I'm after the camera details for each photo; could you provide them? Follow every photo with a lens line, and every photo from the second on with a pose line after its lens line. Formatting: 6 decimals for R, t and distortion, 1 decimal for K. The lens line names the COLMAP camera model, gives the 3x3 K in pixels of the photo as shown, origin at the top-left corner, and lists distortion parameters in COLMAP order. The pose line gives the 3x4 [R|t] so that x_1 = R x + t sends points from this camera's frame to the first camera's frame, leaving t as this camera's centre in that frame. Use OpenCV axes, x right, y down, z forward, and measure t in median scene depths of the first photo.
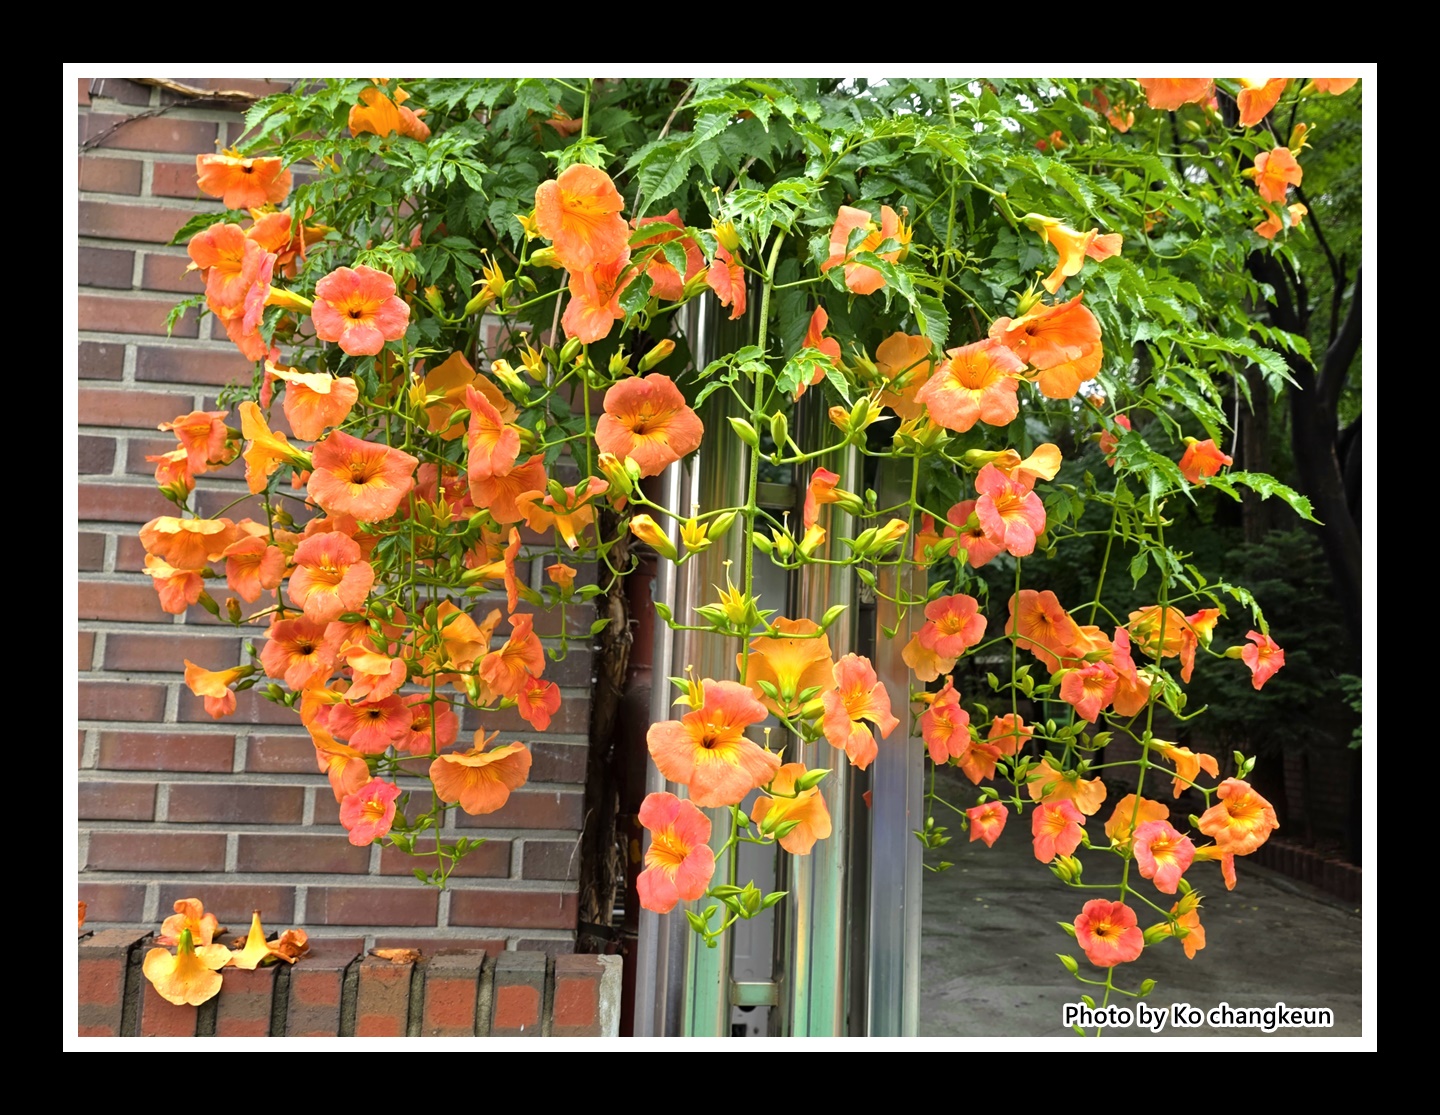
lens RADIAL K [[1377.9, 0, 734.5], [0, 1377.9, 540.3], [0, 0, 1]] dist [0.207625, -0.287292]
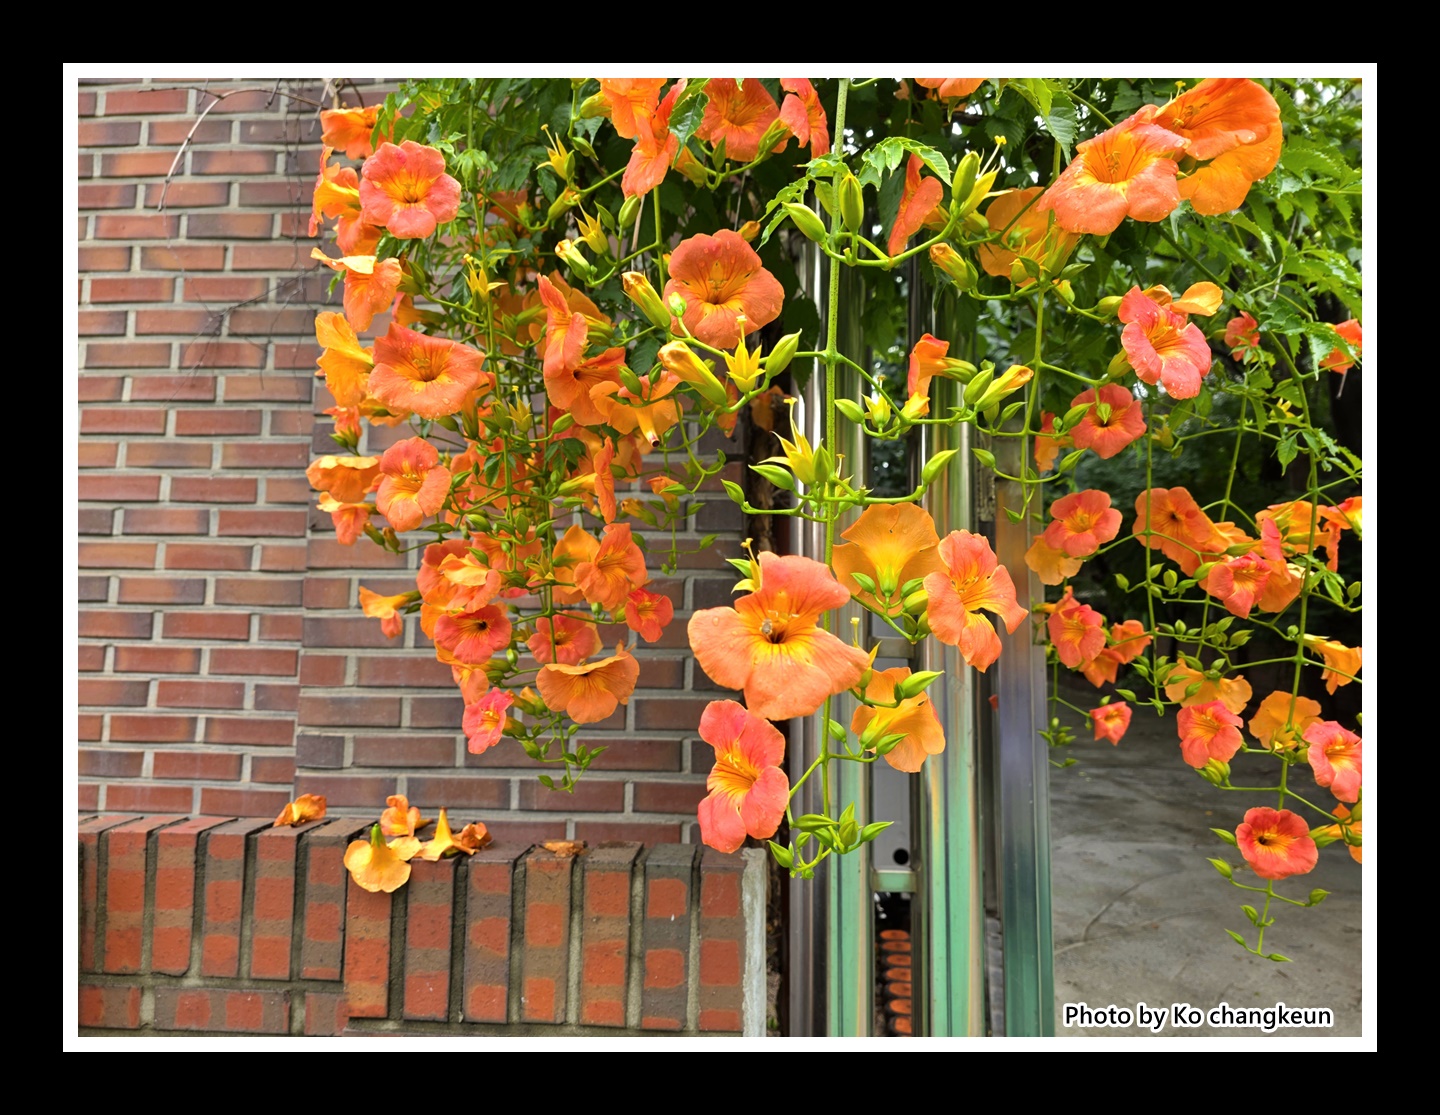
lens RADIAL K [[939.6, 0, 724.1], [0, 939.6, 544.4], [0, 0, 1]] dist [0.062684, -0.002829]
pose [[0.983941, -0.047241, -0.172129, 0.026894], [0.050233, 0.998652, 0.013061, 0.053255], [0.171280, -0.021498, 0.984988, 0.299619]]
